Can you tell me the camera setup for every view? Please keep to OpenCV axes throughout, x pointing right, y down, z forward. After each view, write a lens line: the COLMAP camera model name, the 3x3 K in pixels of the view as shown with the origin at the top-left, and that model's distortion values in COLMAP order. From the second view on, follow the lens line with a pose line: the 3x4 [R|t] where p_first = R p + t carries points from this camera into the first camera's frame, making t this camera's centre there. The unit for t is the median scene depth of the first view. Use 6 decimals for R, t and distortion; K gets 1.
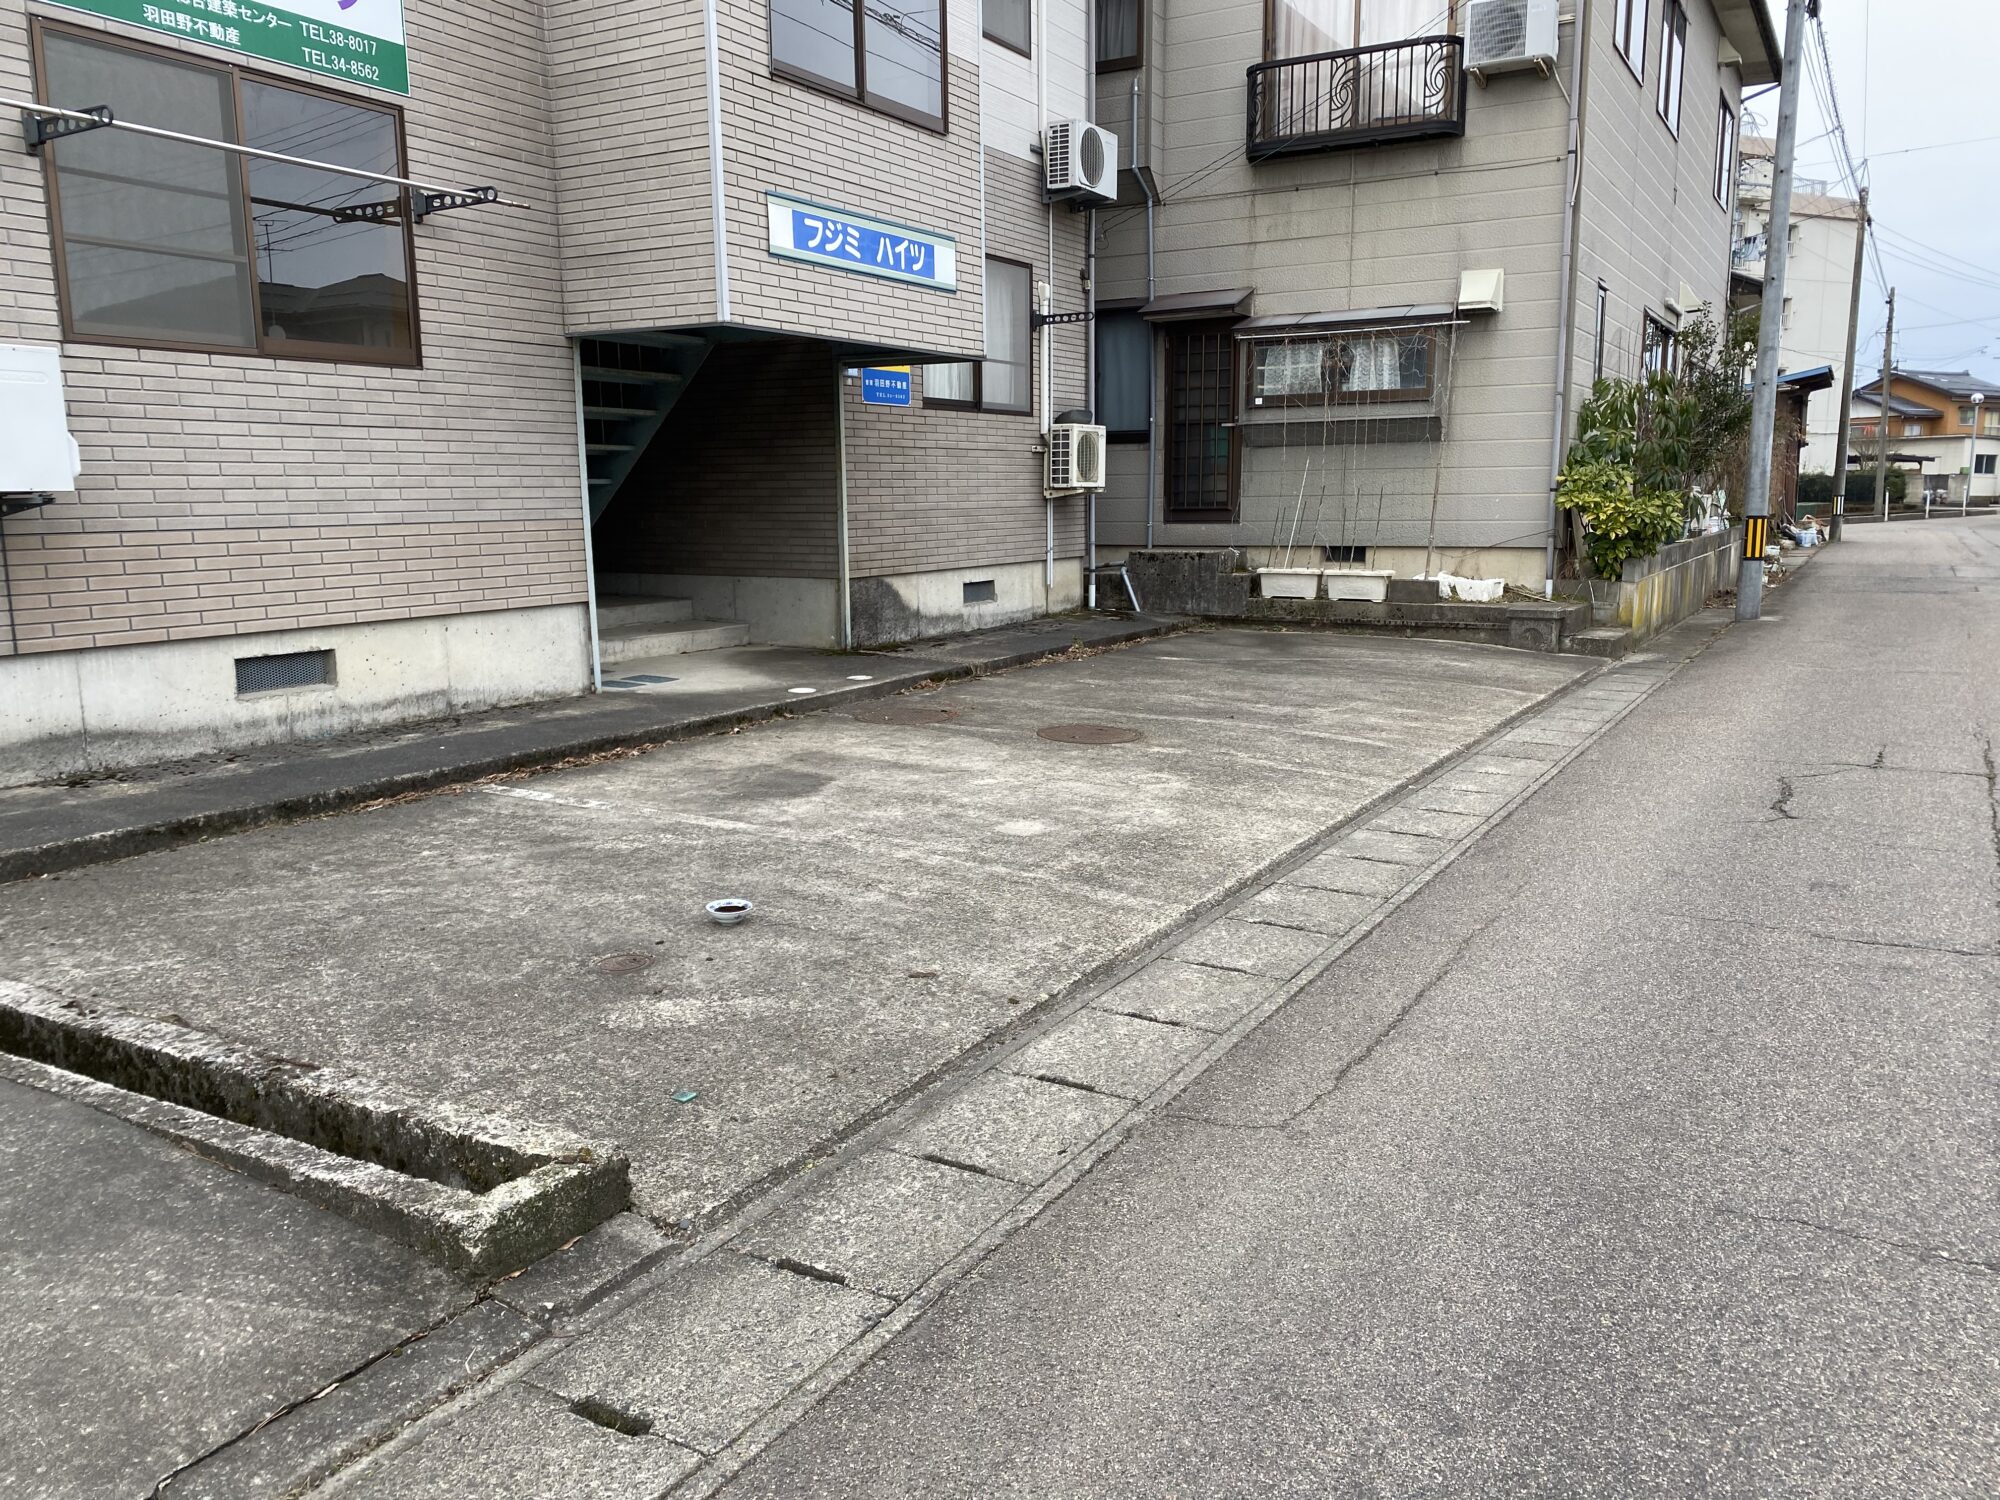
lens RADIAL K [[1482.7, 0, 1000.0], [0, 1482.7, 750.0], [0, 0, 1]] dist [0.051290, -0.055602]
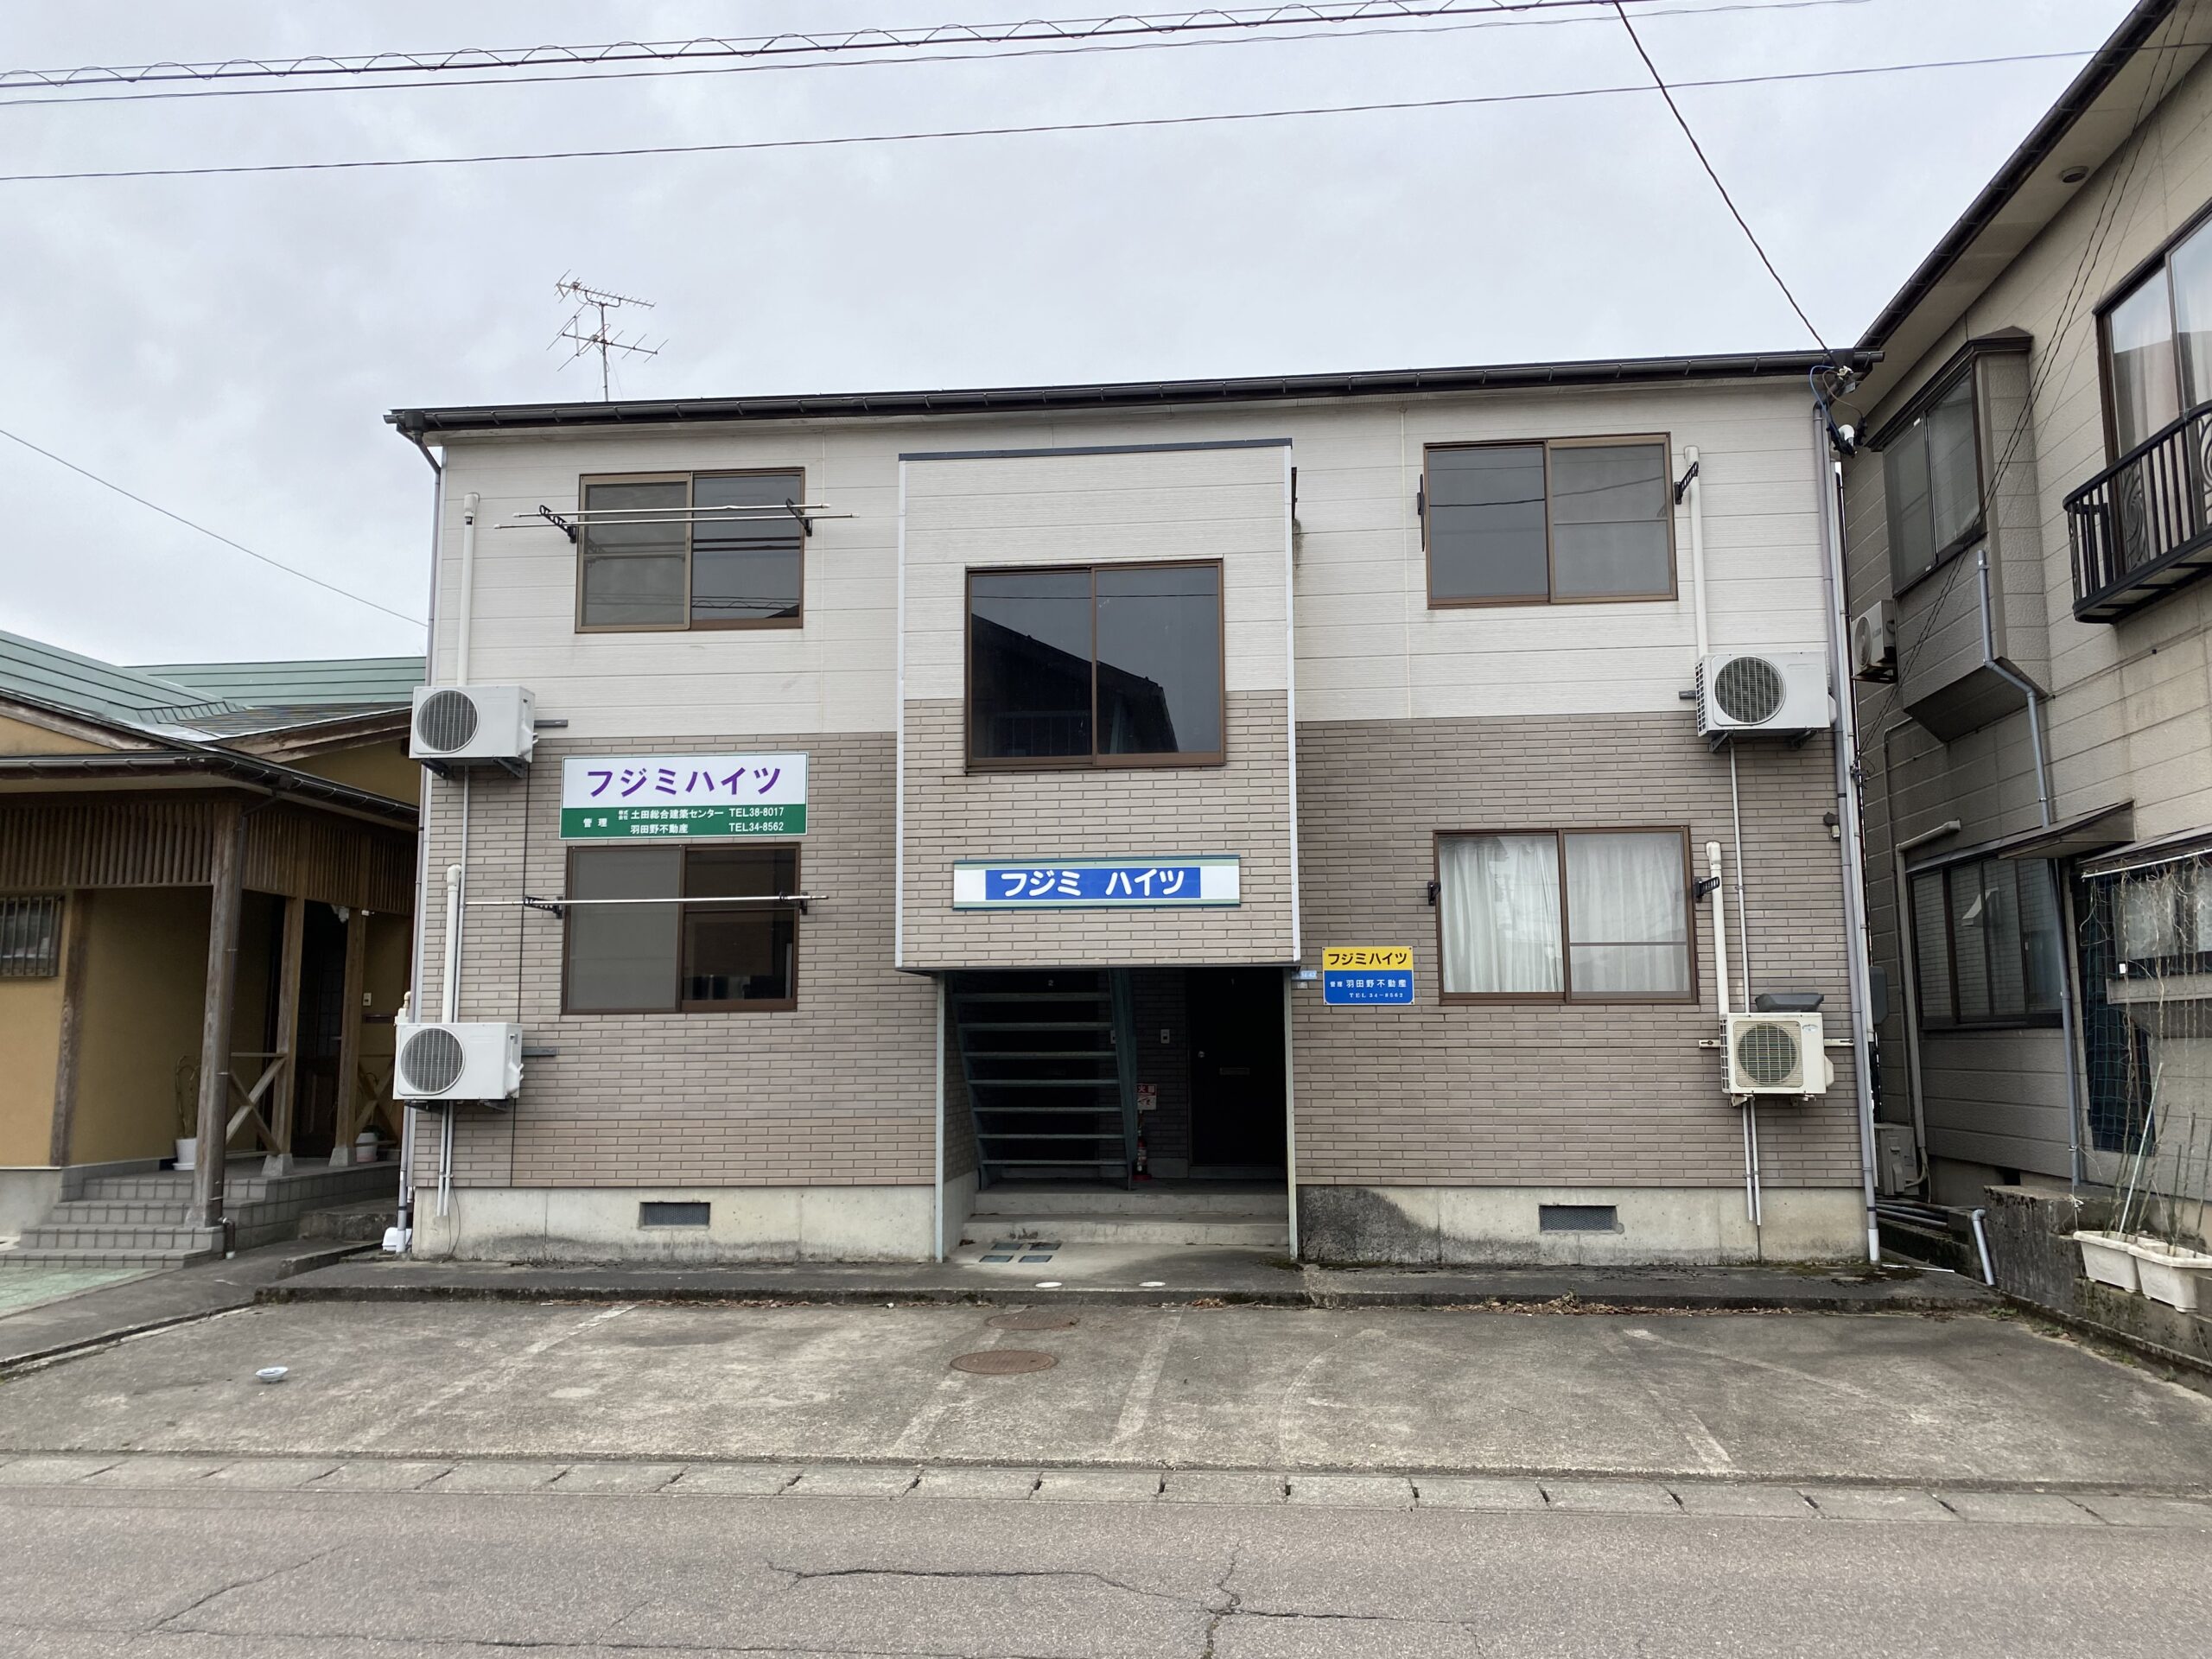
lens RADIAL K [[1639.9, 0, 1106.0], [0, 1639.9, 829.5], [0, 0, 1]] dist [0.051290, -0.055602]
pose [[0.435211, -0.110321, -0.893544, 1.153712], [-0.152906, 0.968990, -0.194111, -0.158454], [0.887249, 0.221108, 0.404846, 0.569095]]
